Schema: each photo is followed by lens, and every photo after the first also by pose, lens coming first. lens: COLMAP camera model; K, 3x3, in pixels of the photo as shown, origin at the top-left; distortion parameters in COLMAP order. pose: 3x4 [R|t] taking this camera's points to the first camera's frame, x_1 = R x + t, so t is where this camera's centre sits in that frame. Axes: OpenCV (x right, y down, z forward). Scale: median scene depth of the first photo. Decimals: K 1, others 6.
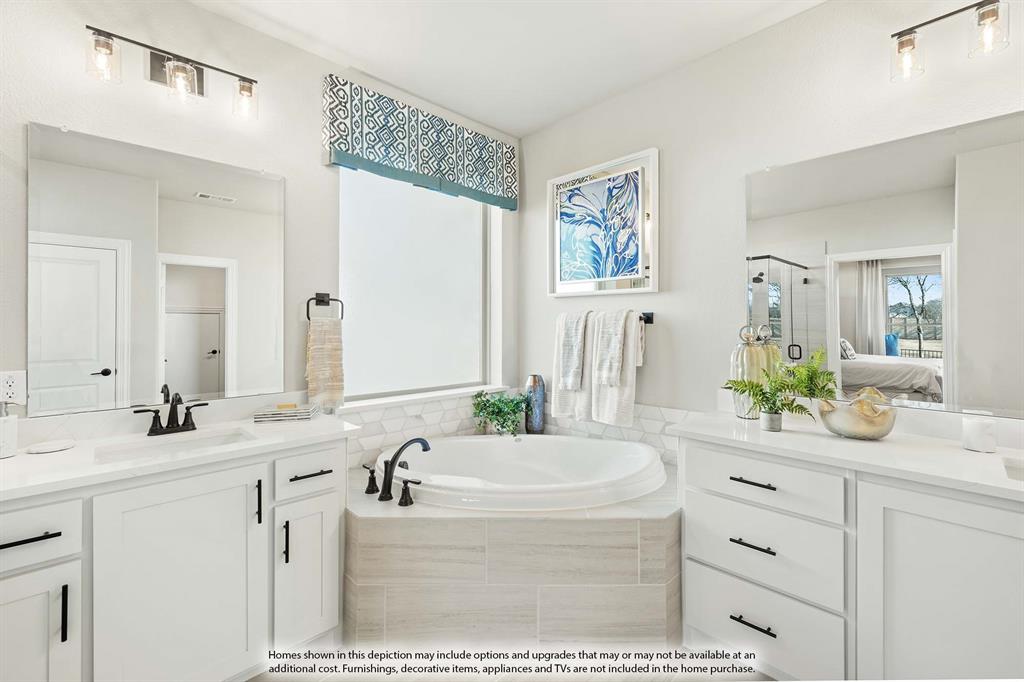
lens RADIAL K [[436.1, 0, 519.8], [0, 436.1, 323.4], [0, 0, 1]] dist [-0.003195, -0.000140]
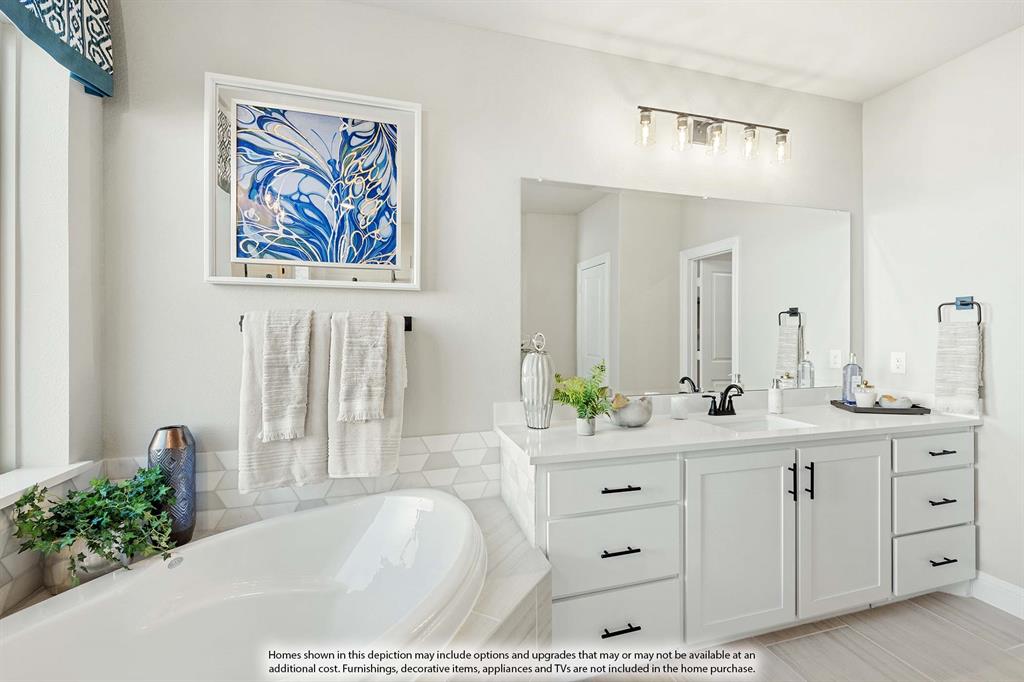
lens RADIAL K [[436.1, 0, 513.5], [0, 436.1, 336.3], [0, 0, 1]] dist [-0.003195, -0.000140]
pose [[0.463874, -0.000164, 0.885901, -0.280126], [-0.002377, 0.999996, 0.001429, 0.007869], [-0.885898, -0.002769, 0.463871, 0.452427]]
